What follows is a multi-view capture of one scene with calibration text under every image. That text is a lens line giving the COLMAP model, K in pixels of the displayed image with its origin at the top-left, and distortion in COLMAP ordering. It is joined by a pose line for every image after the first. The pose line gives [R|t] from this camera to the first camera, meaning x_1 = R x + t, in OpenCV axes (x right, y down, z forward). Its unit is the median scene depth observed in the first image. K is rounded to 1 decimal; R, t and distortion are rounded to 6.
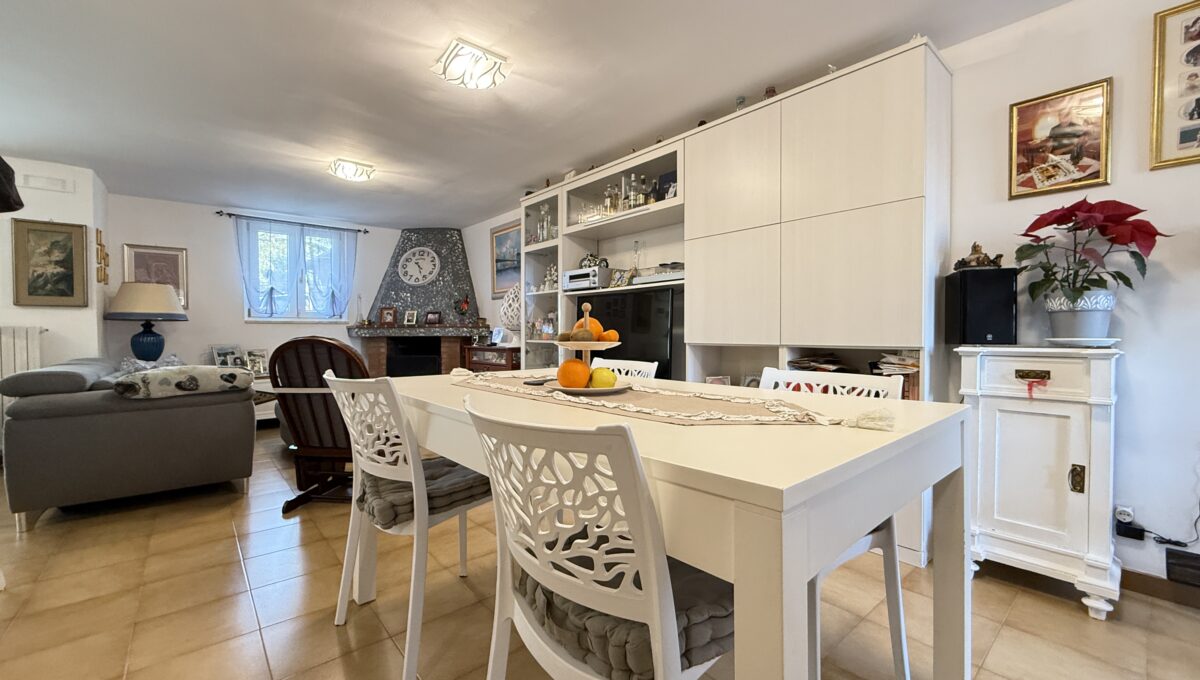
lens RADIAL K [[480.5, 0, 595.8], [0, 480.5, 339.9], [0, 0, 1]] dist [-0.001212, -0.000033]
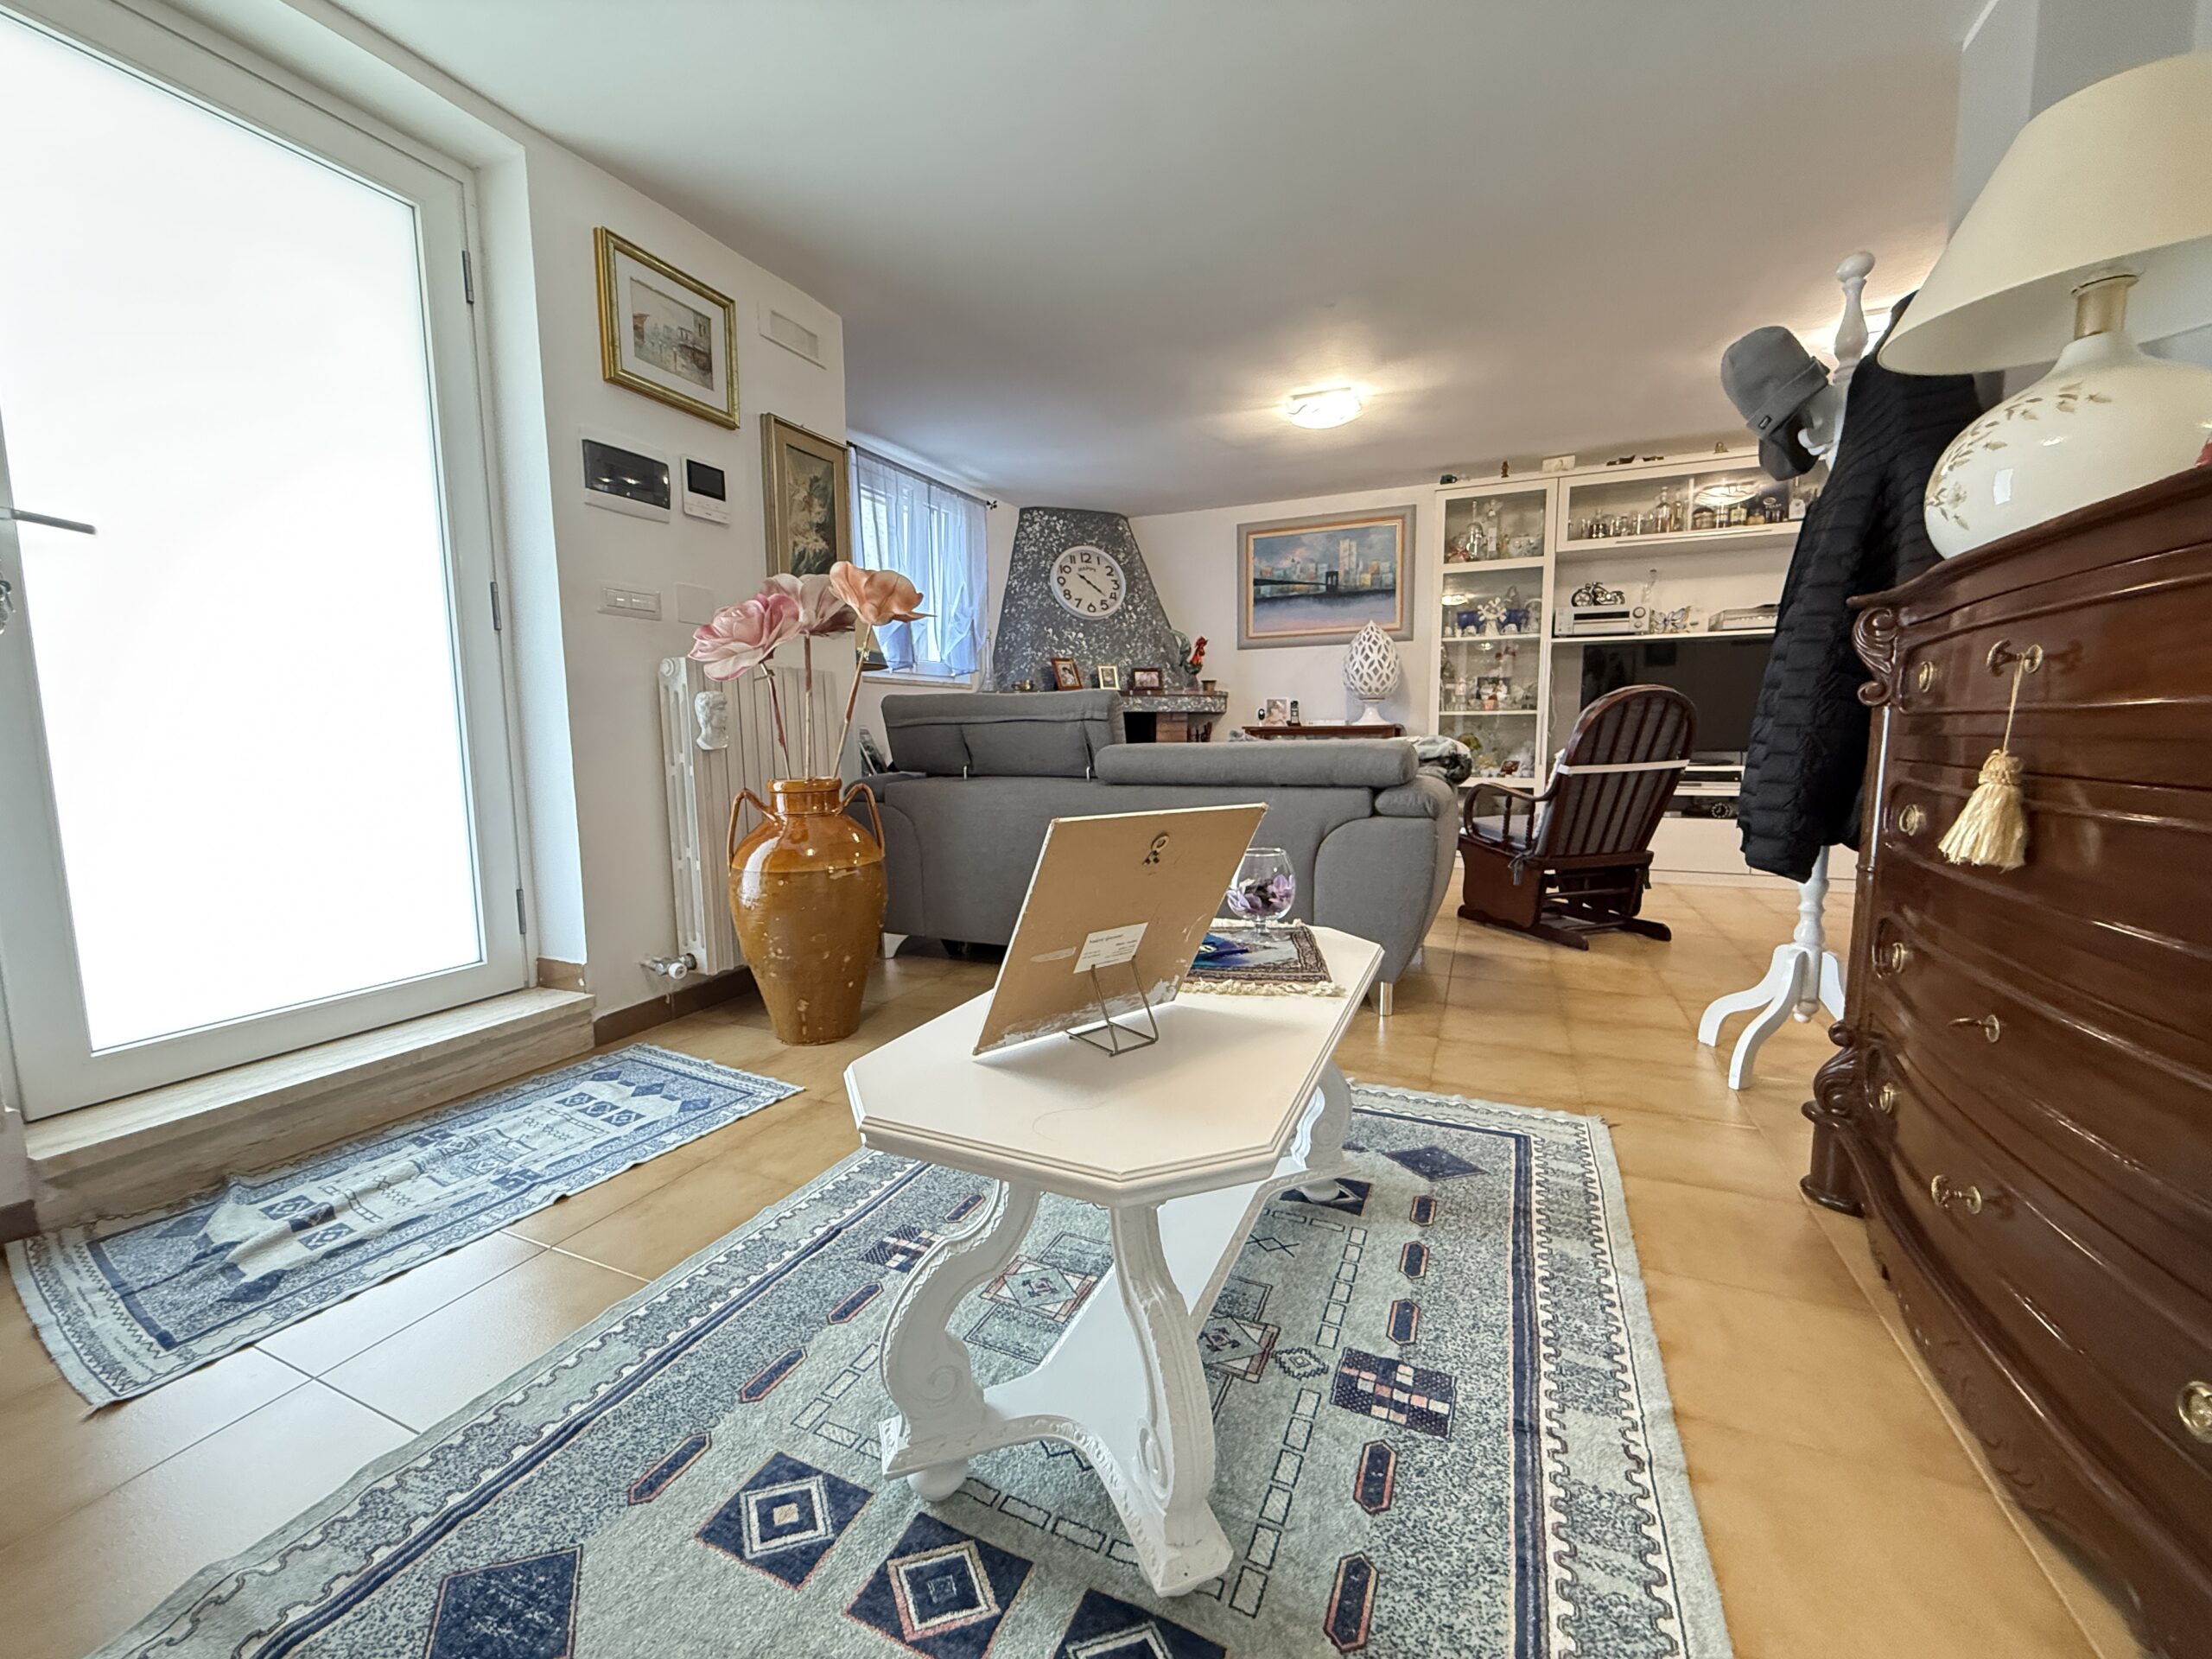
lens RADIAL K [[881.4, 0, 1112.2], [0, 881.4, 828.0], [0, 0, 1]] dist [-0.000094, 0.000014]
pose [[0.899251, -0.057734, 0.433607, -0.852685], [0.017171, 0.995147, 0.096892, 0.027116], [-0.437097, -0.079685, 0.895878, 0.090921]]
